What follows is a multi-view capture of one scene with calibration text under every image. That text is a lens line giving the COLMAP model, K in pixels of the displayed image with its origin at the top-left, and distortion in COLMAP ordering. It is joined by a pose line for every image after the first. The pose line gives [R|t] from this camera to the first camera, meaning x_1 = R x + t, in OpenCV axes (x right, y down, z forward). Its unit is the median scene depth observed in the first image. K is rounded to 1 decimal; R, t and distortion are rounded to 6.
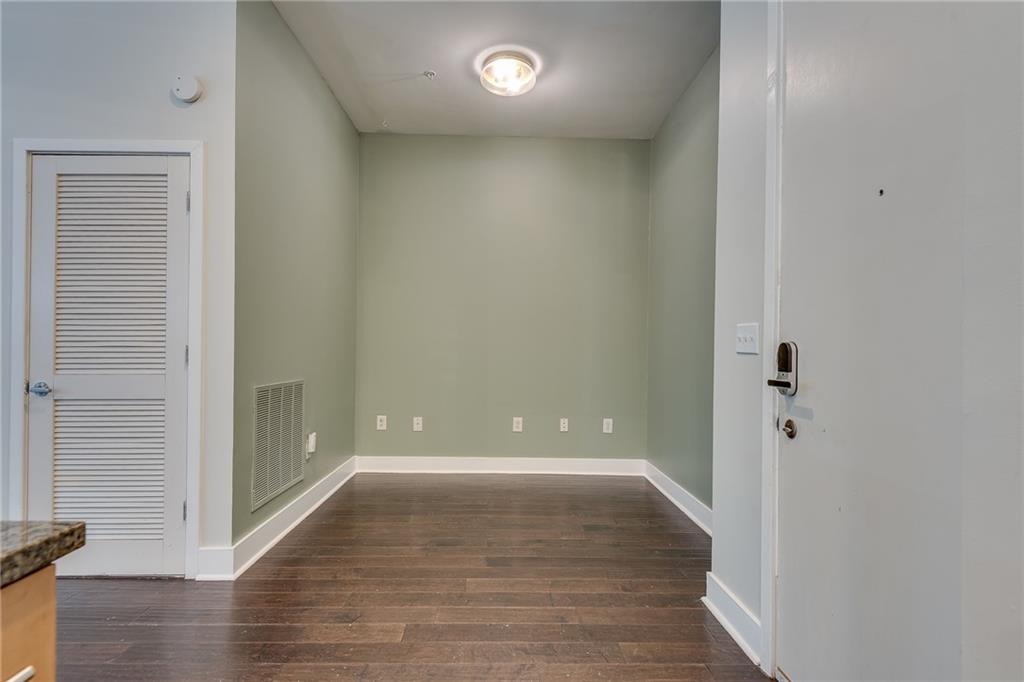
lens RADIAL K [[479.1, 0, 515.7], [0, 479.1, 356.2], [0, 0, 1]] dist [0.016572, -0.007371]
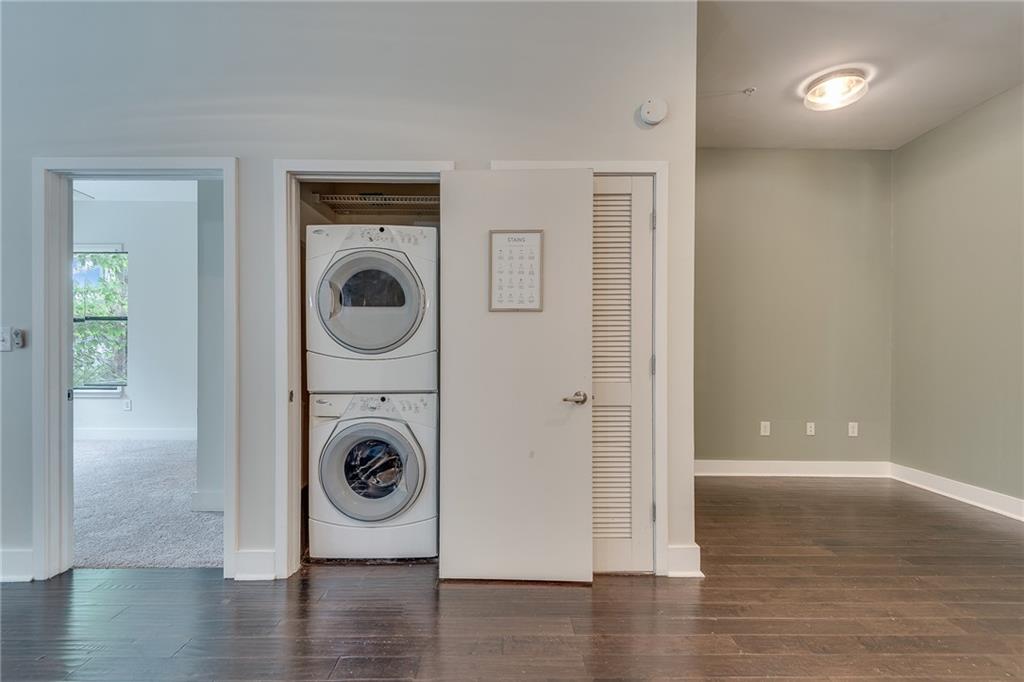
lens RADIAL K [[479.1, 0, 529.5], [0, 479.1, 359.3], [0, 0, 1]] dist [0.016572, -0.007371]
pose [[0.999991, -0.001332, 0.004040, -0.900472], [0.001321, 0.999995, 0.002729, -0.016043], [-0.004044, -0.002723, 0.999988, -0.051072]]
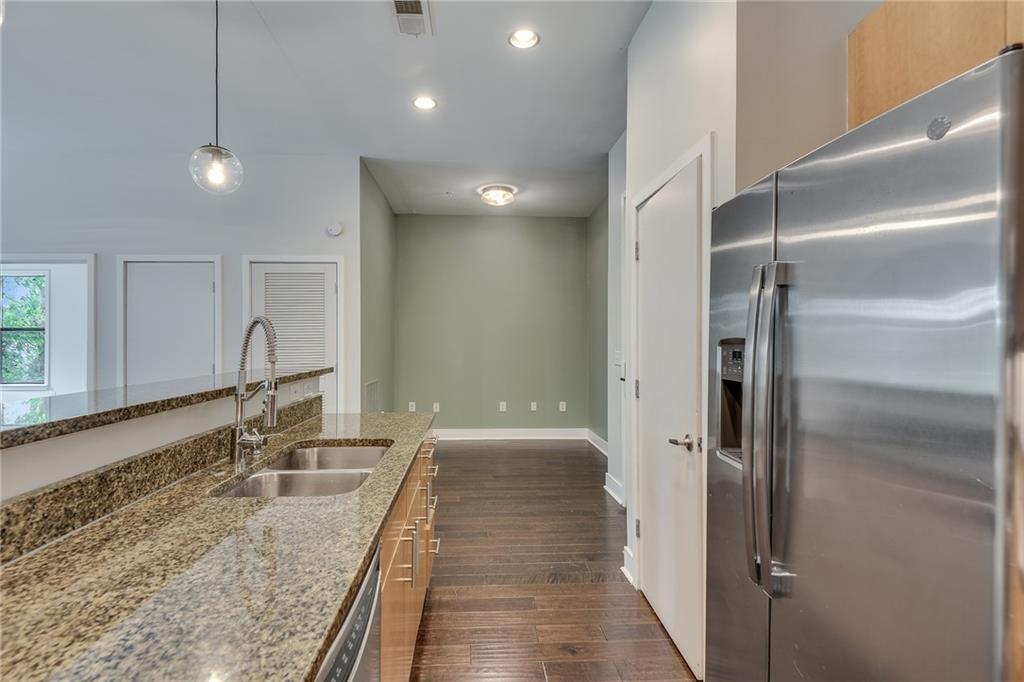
lens RADIAL K [[479.1, 0, 512.4], [0, 479.1, 341.3], [0, 0, 1]] dist [0.016572, -0.007371]
pose [[0.998169, -0.010383, 0.059593, -0.093277], [0.011399, 0.999795, -0.016725, -0.065423], [-0.059407, 0.017373, 0.998083, -0.889707]]
